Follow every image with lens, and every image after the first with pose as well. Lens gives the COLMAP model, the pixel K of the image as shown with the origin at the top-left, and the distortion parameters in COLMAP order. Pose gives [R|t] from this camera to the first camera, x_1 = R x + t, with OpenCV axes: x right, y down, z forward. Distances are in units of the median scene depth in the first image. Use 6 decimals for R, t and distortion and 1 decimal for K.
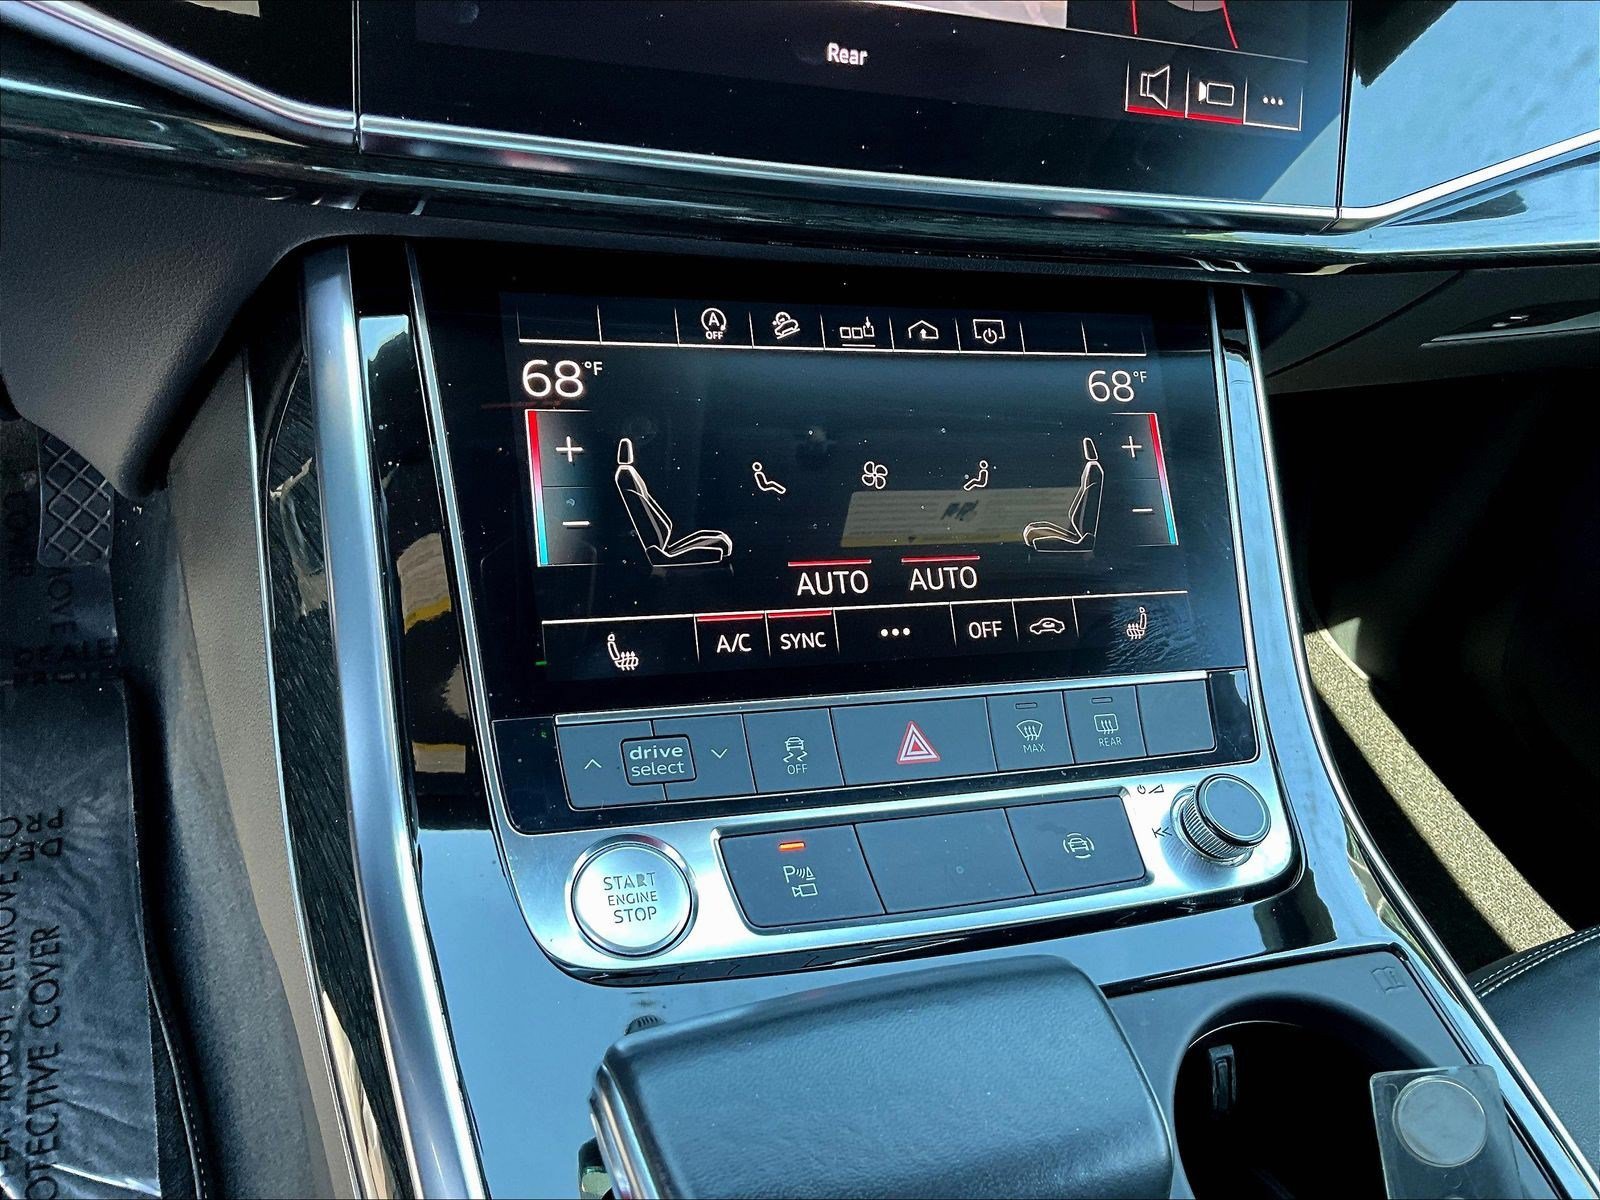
lens RADIAL K [[1354.0, 0, 801.5], [0, 1354.0, 620.7], [0, 0, 1]] dist [0.012258, -0.005177]
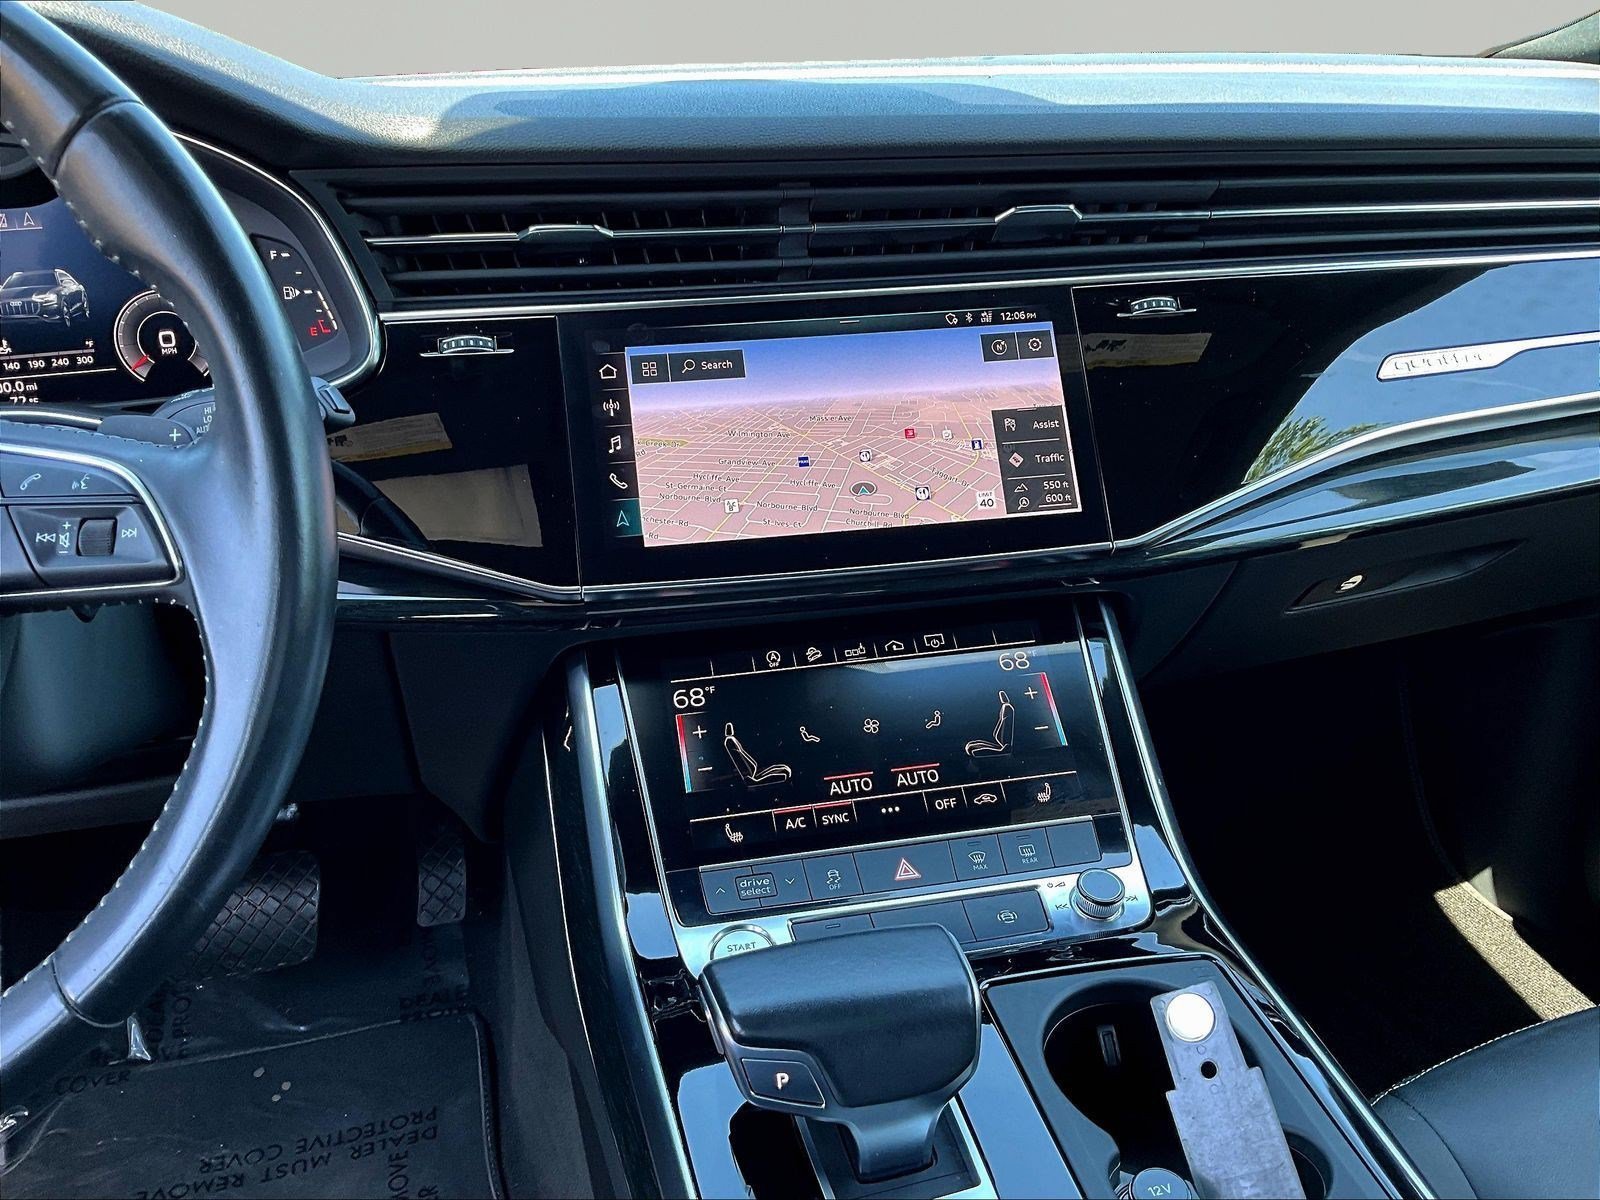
lens RADIAL K [[1363.1, 0, 819.7], [0, 1363.1, 605.2], [0, 0, 1]] dist [0.030813, -0.121653]
pose [[0.970706, -0.167984, -0.171791, 0.328266], [0.105790, 0.940761, -0.322144, 0.318507], [0.215730, 0.294534, 0.930973, -0.742097]]
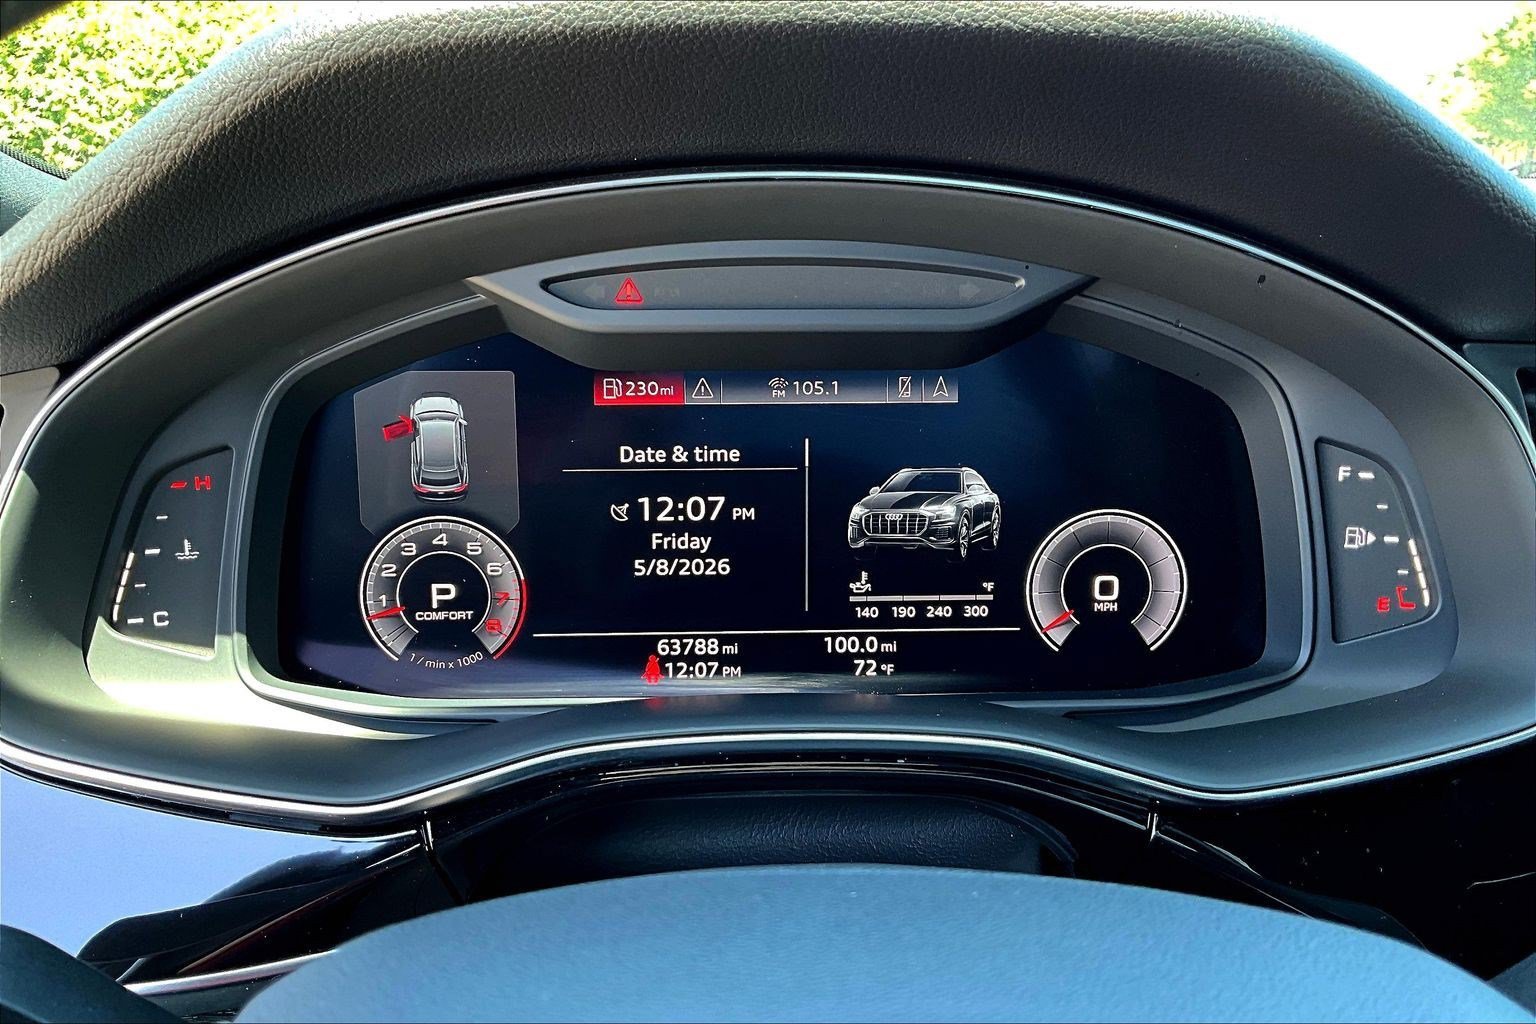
lens RADIAL K [[1271.2, 0, 768.0], [0, 1271.2, 512.0], [0, 0, 1]] dist [0.067743, -0.138571]
pose [[0.929205, -0.107509, -0.353583, -0.664257], [-0.065300, 0.893935, -0.443414, -0.276469], [0.363751, 0.435111, 0.823628, -0.322025]]
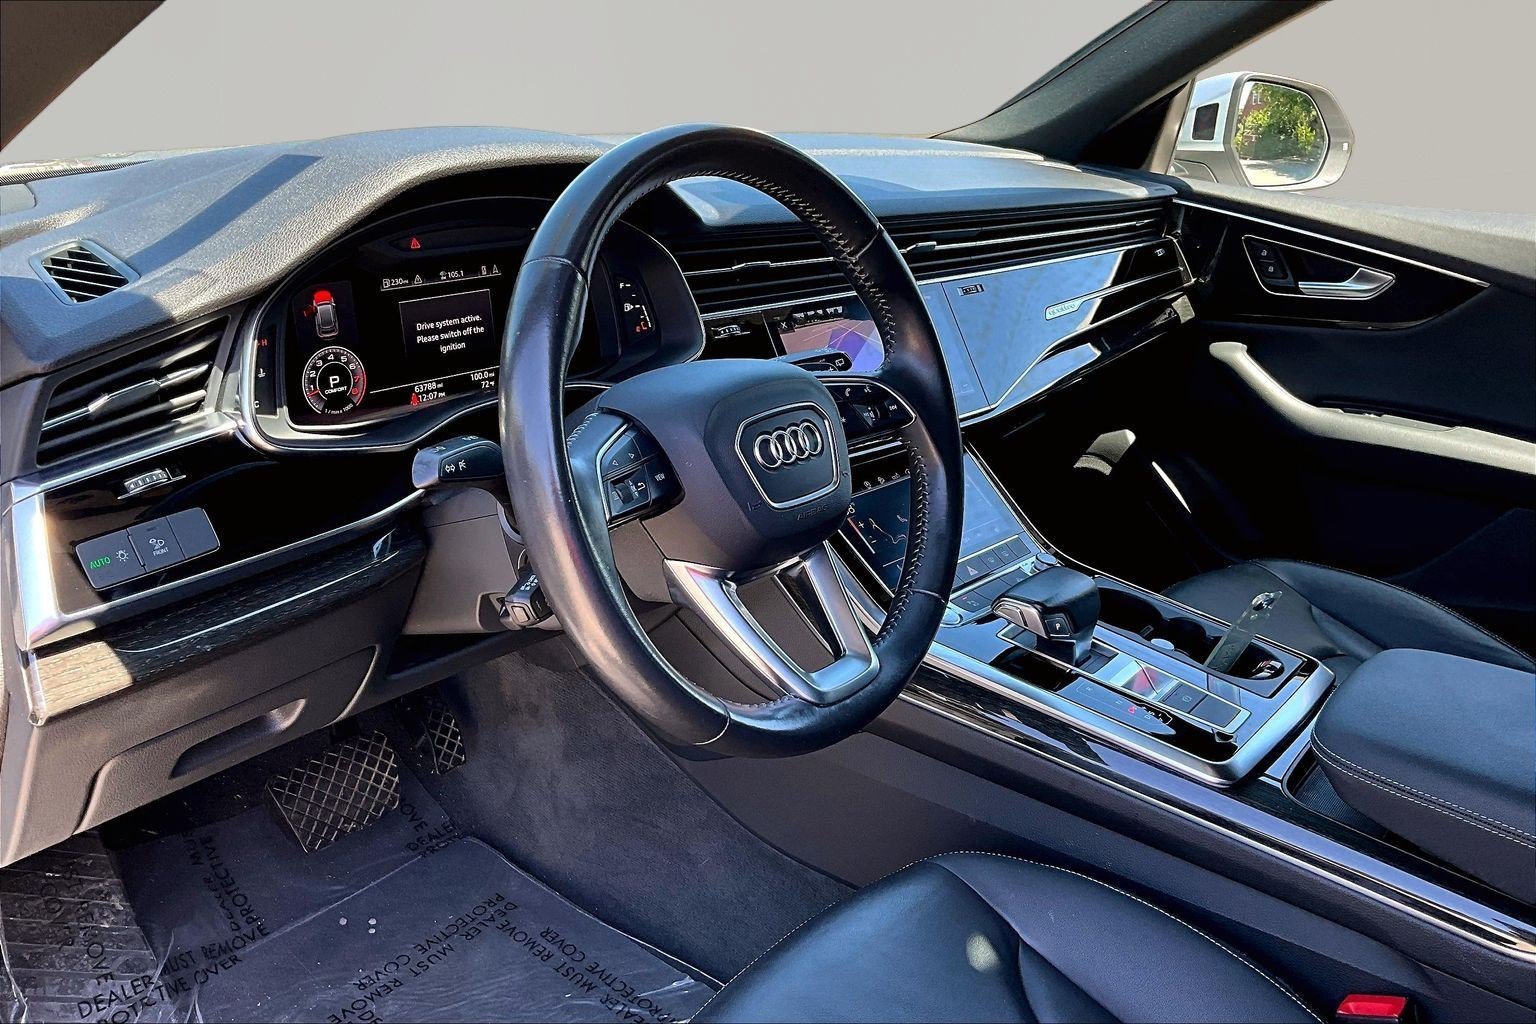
lens RADIAL K [[1271.2, 0, 768.0], [0, 1271.2, 512.0], [0, 0, 1]] dist [0.067743, -0.138571]
pose [[0.850513, -0.324741, 0.413728, -1.664184], [0.428419, 0.884060, -0.186802, 0.353111], [-0.305099, 0.336126, 0.891030, -1.834316]]
